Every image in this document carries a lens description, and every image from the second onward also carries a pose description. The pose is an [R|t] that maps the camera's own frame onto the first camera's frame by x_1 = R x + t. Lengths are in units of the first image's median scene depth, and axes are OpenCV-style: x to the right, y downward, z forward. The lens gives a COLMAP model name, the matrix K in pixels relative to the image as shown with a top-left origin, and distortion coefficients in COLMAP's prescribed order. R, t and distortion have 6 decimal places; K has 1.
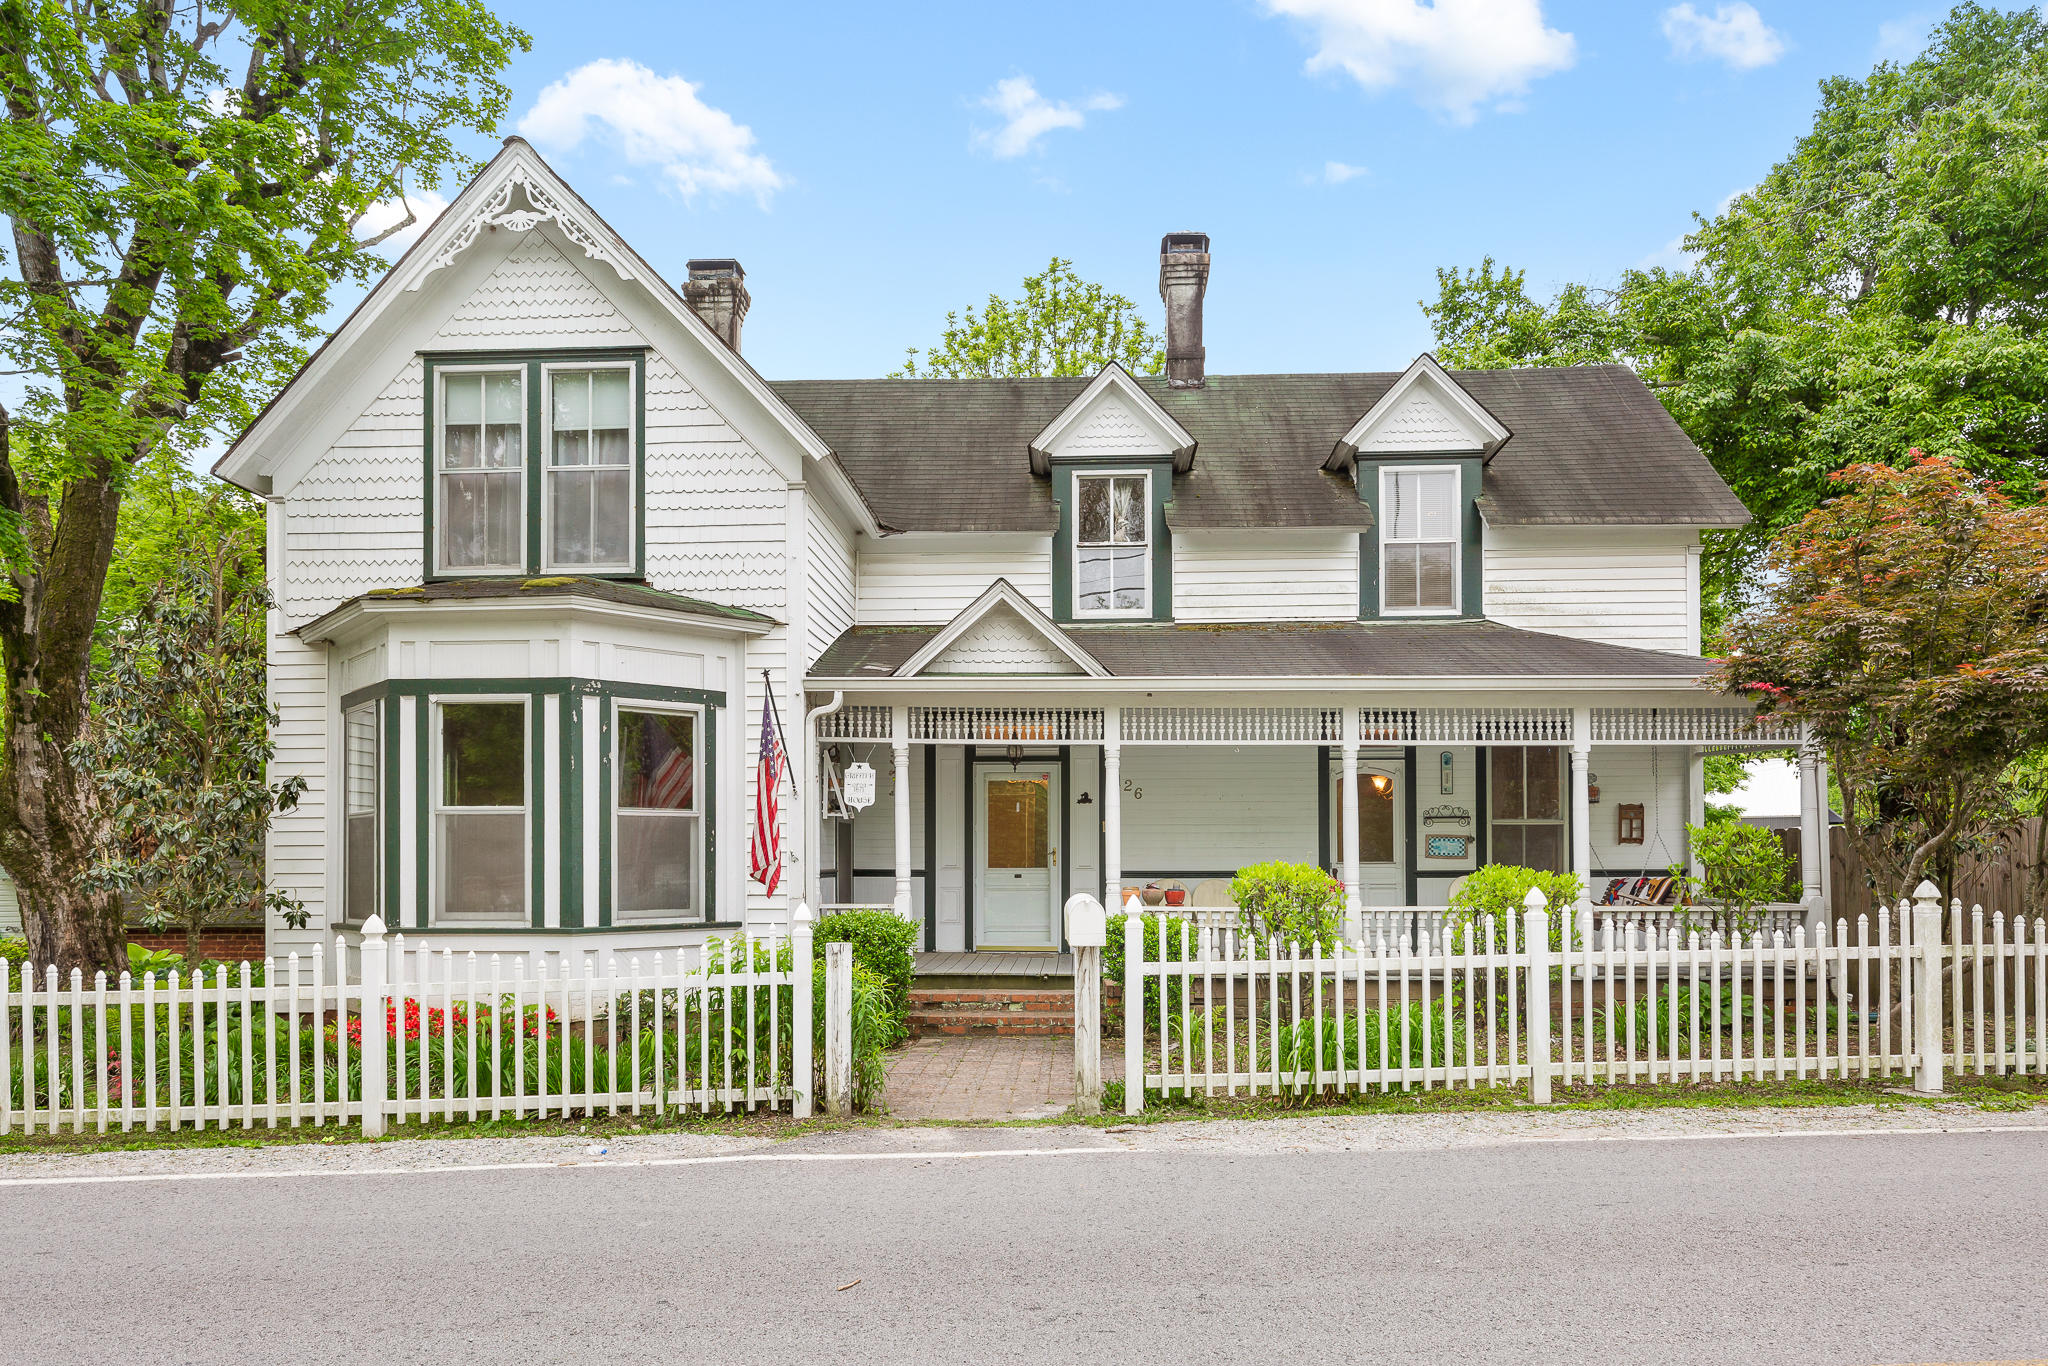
lens RADIAL K [[1381.3, 0, 1024.0], [0, 1381.3, 683.0], [0, 0, 1]] dist [-0.004038, -0.000421]
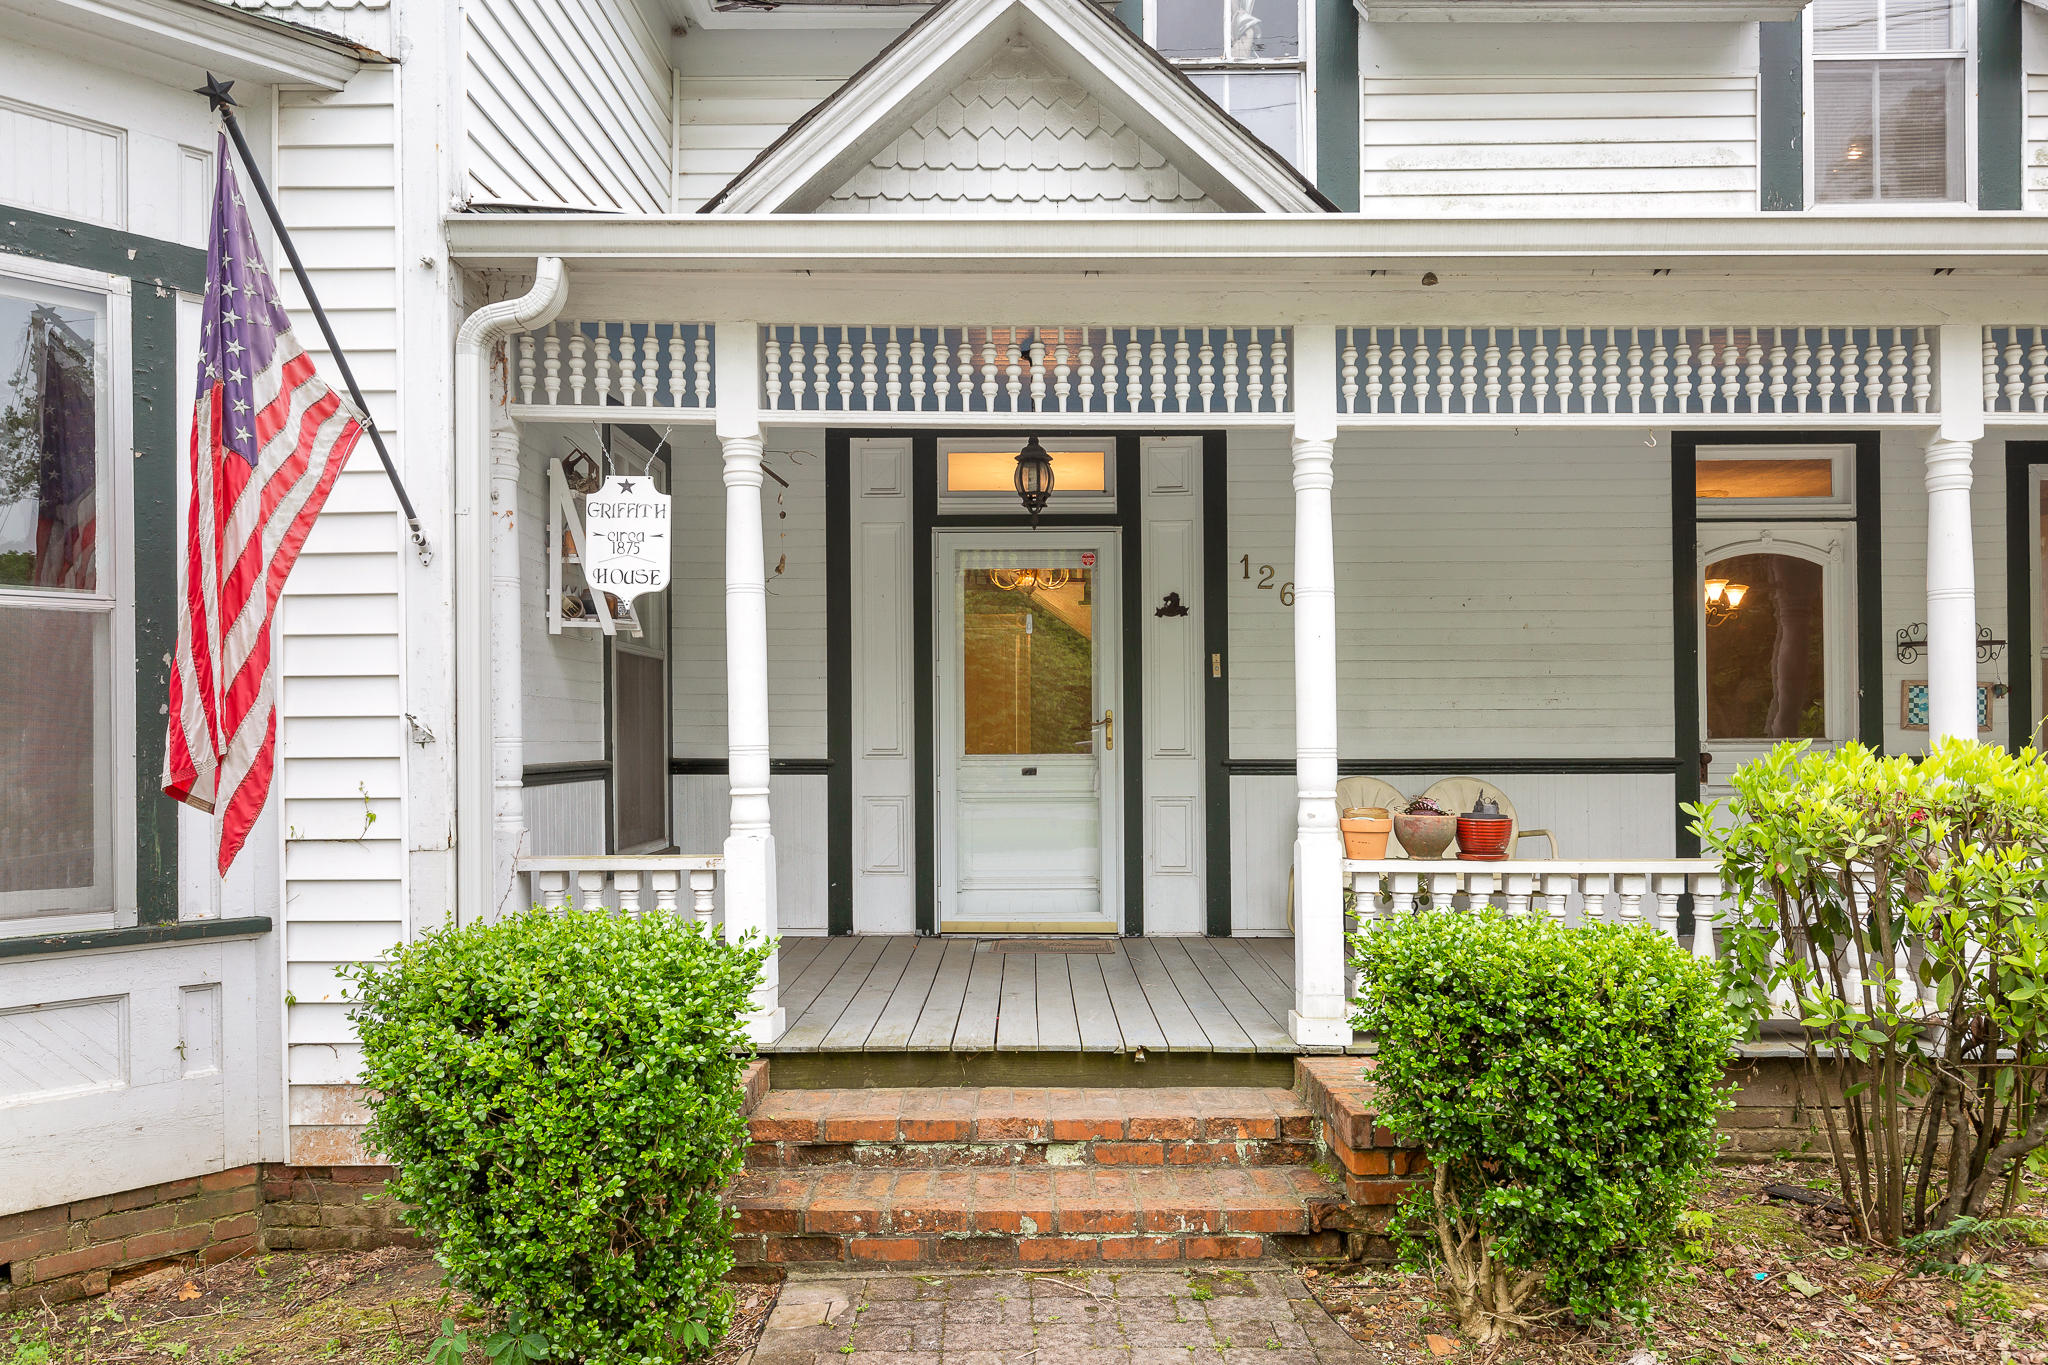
lens RADIAL K [[1381.3, 0, 1024.0], [0, 1381.3, 682.5], [0, 0, 1]] dist [-0.004038, -0.000421]
pose [[0.999271, -0.002176, 0.038127, -0.027792], [-0.001167, 0.996169, 0.087437, 0.080265], [-0.038171, -0.087418, 0.995440, 0.626327]]
